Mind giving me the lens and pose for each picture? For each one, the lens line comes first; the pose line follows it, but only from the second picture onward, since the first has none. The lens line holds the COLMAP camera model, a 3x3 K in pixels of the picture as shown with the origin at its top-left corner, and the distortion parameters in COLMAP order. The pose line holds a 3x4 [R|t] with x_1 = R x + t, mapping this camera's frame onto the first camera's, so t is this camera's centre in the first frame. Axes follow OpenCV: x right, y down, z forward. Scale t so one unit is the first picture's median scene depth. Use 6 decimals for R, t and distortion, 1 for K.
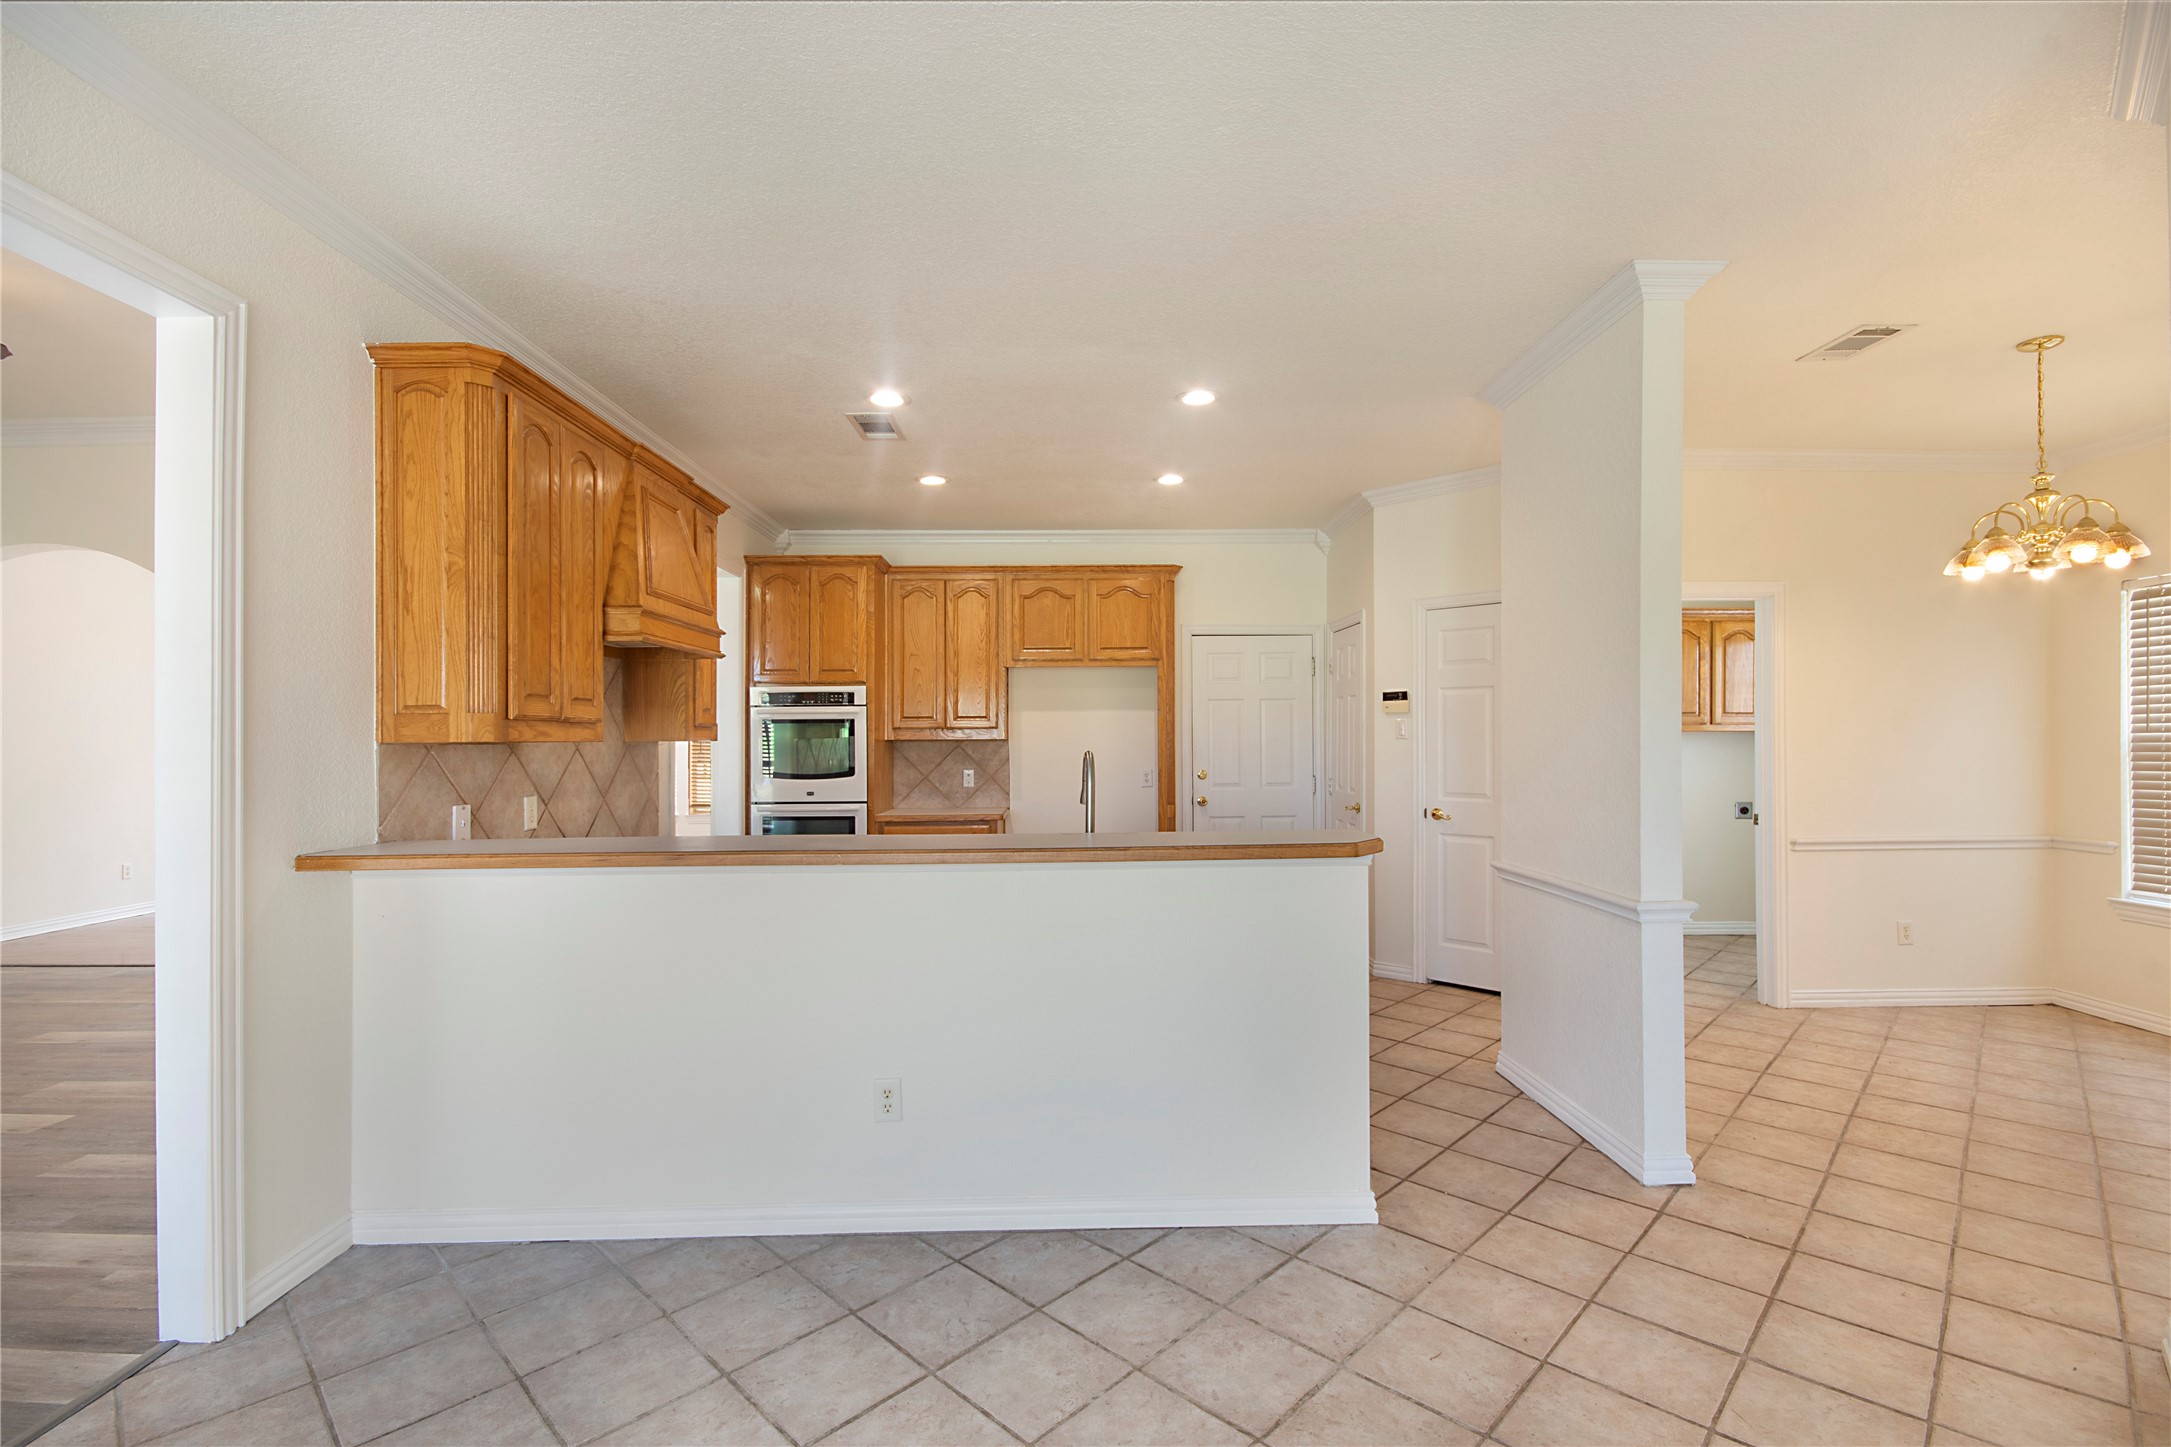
lens RADIAL K [[956.5, 0, 1090.4], [0, 956.5, 730.9], [0, 0, 1]] dist [0.004344, -0.006033]
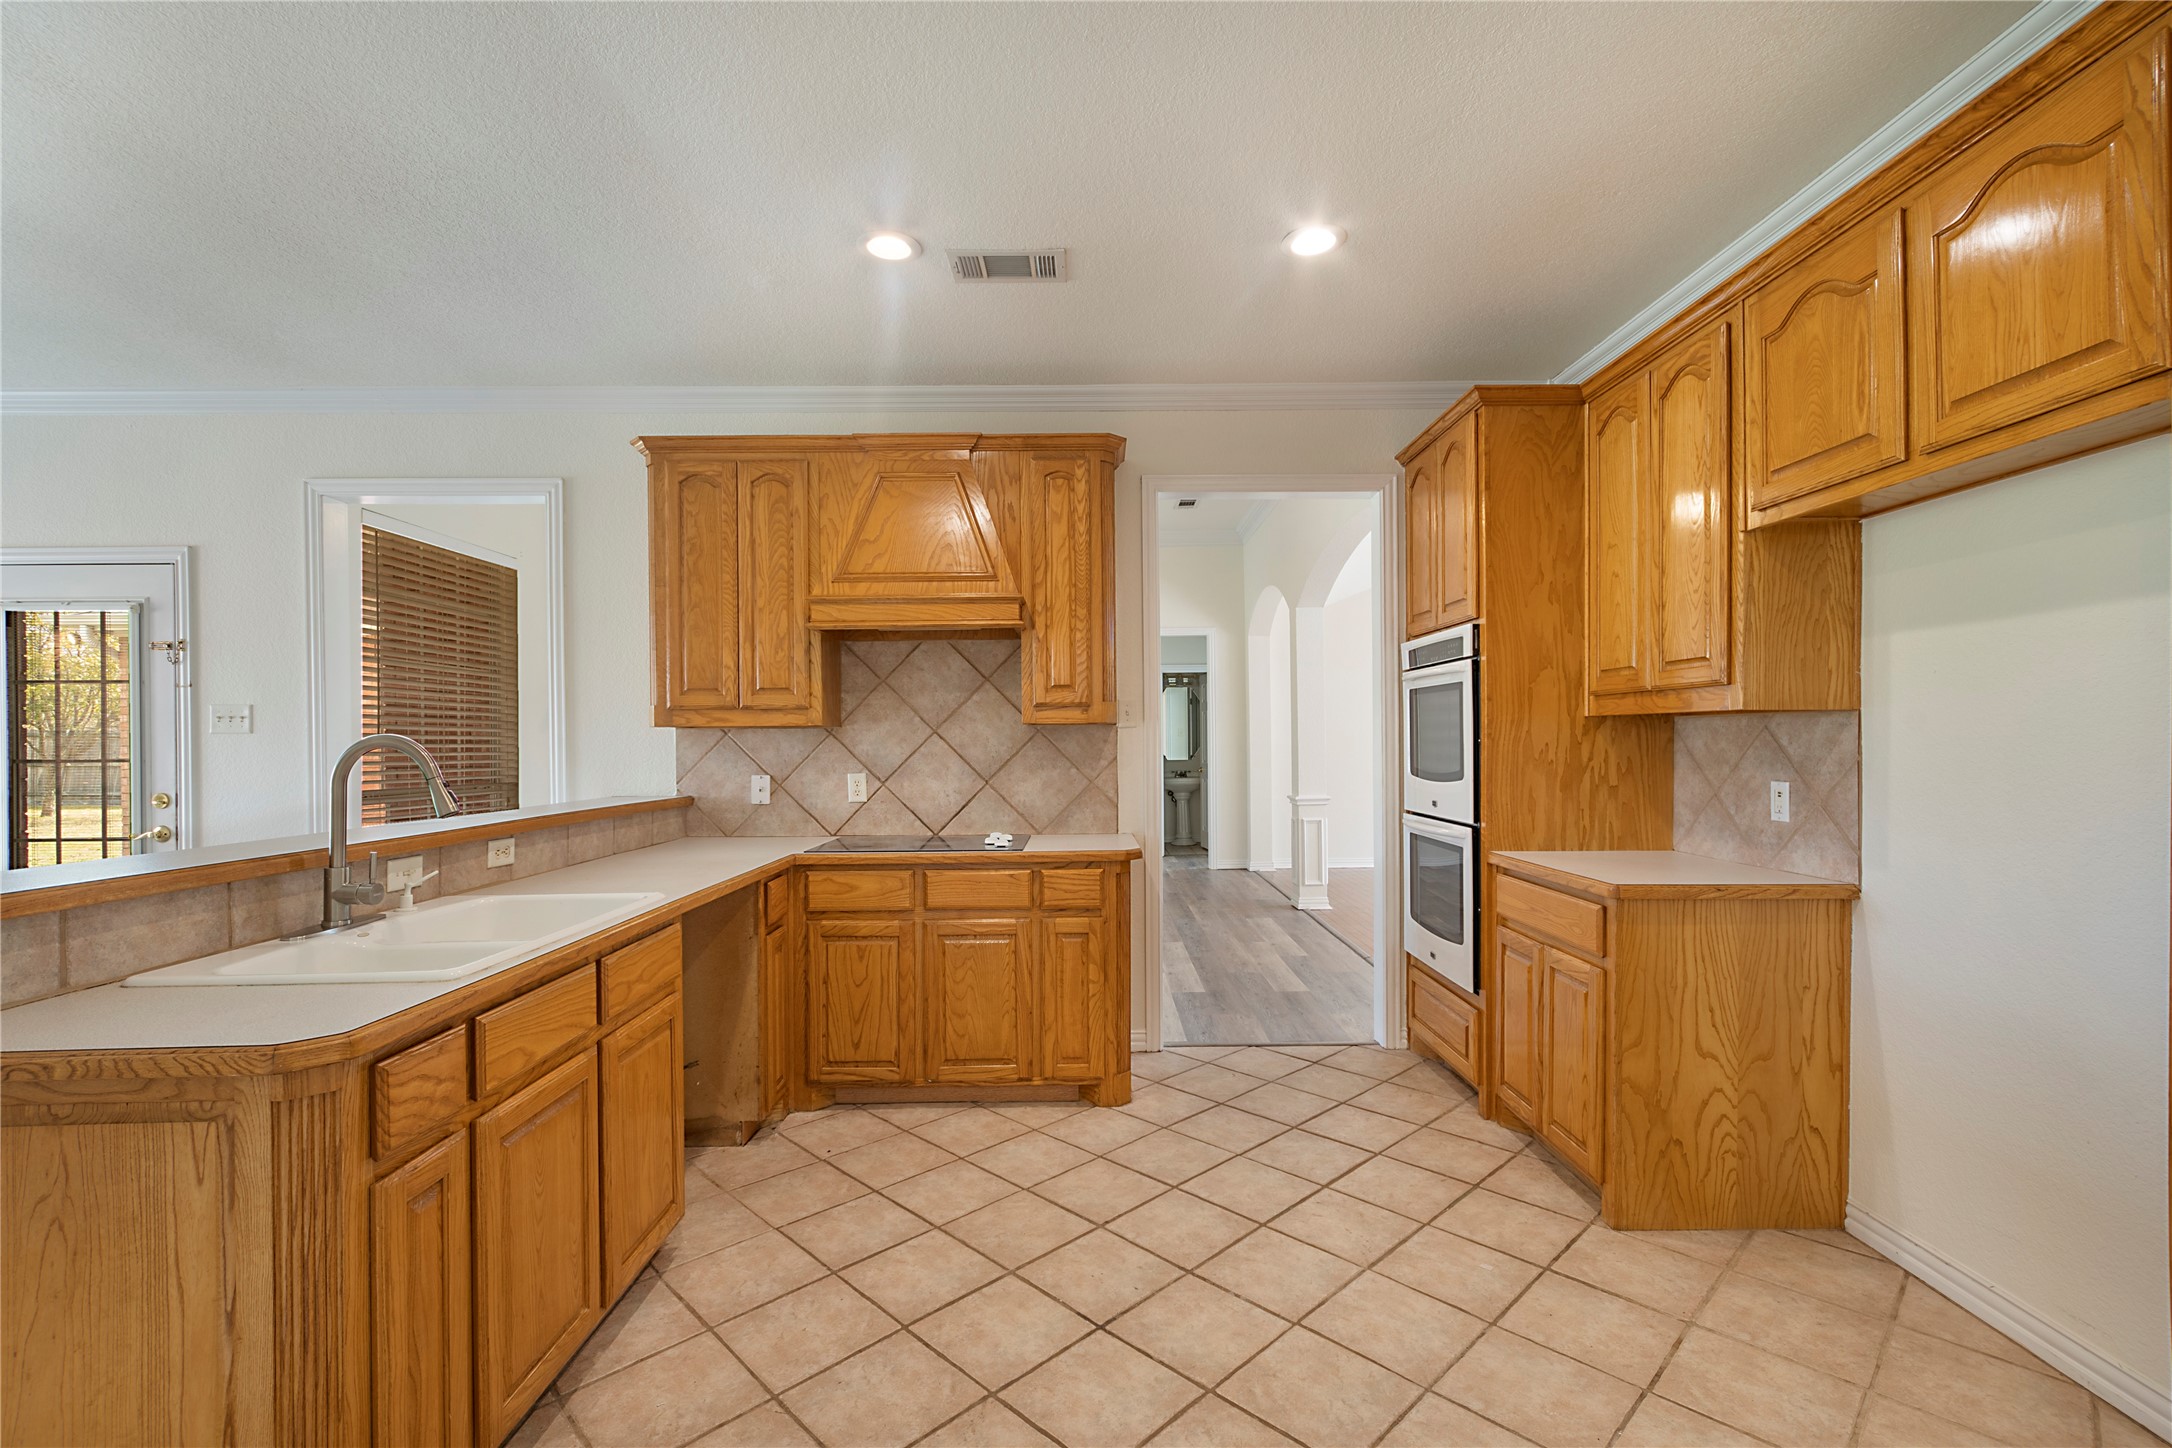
lens RADIAL K [[957.0, 0, 1092.7], [0, 957.0, 729.8], [0, 0, 1]] dist [0.004344, -0.006033]
pose [[-0.008165, -0.006151, -0.999948, 0.464010], [0.016212, 0.999849, -0.006283, 0.022715], [0.999835, -0.016262, -0.008064, 1.058657]]
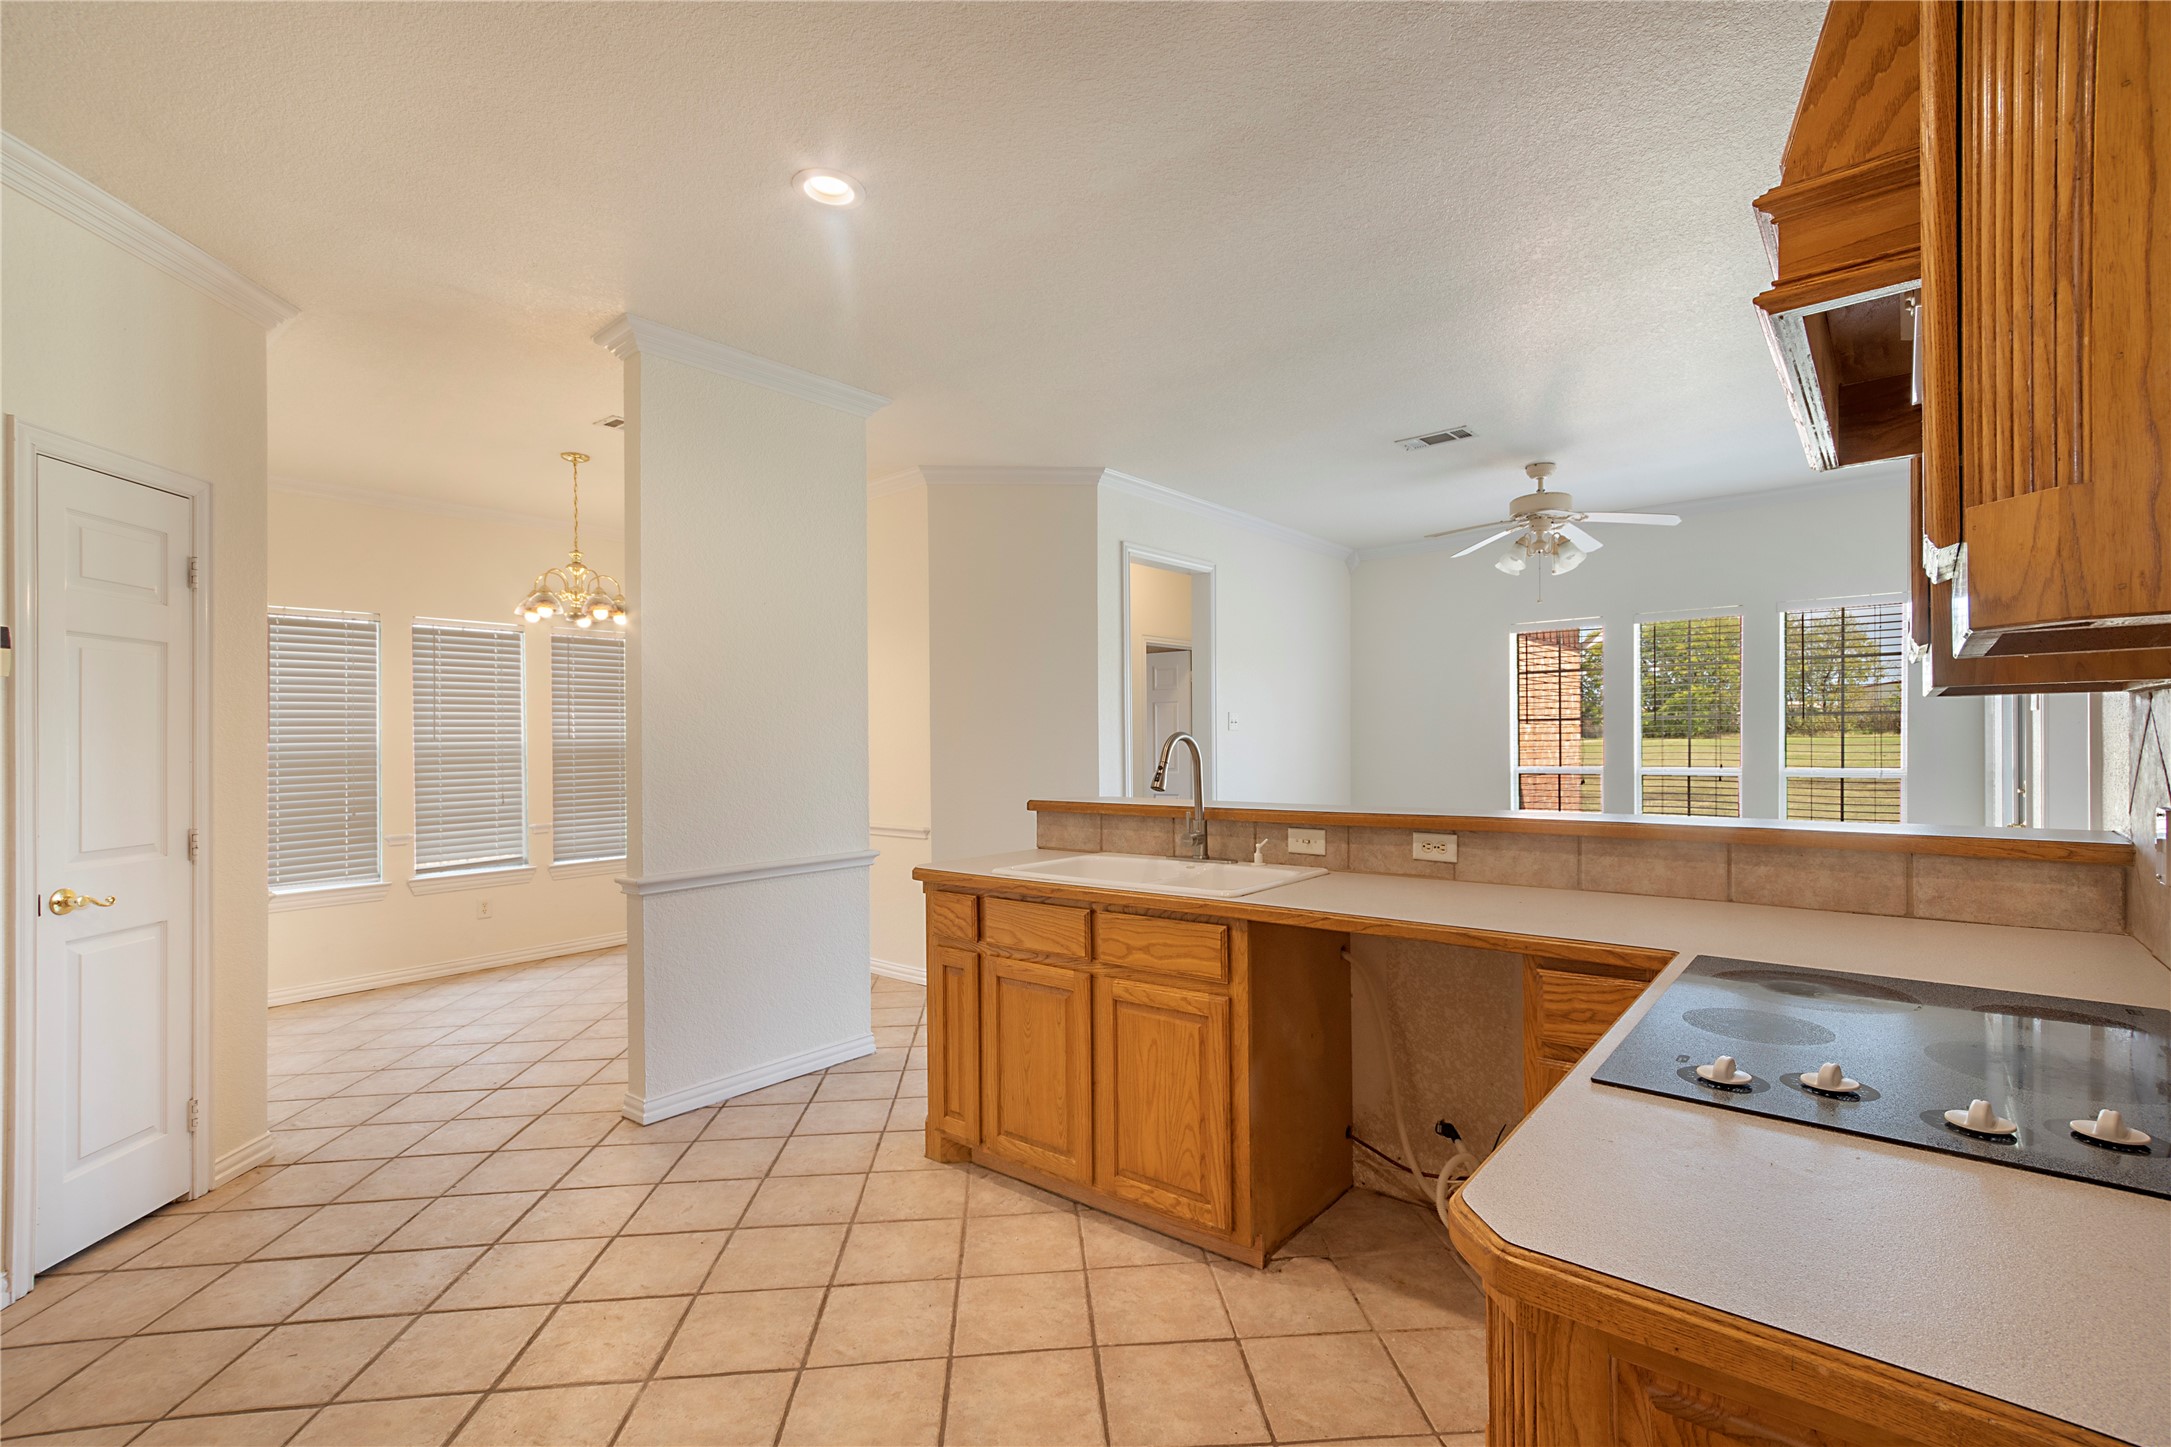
lens RADIAL K [[956.5, 0, 1088.0], [0, 956.5, 751.1], [0, 0, 1]] dist [0.004344, -0.006033]
pose [[-0.763662, 0.008910, 0.645555, -0.394743], [0.012999, 0.999914, 0.001577, 0.028800], [-0.645485, 0.009596, -0.763712, 1.268949]]
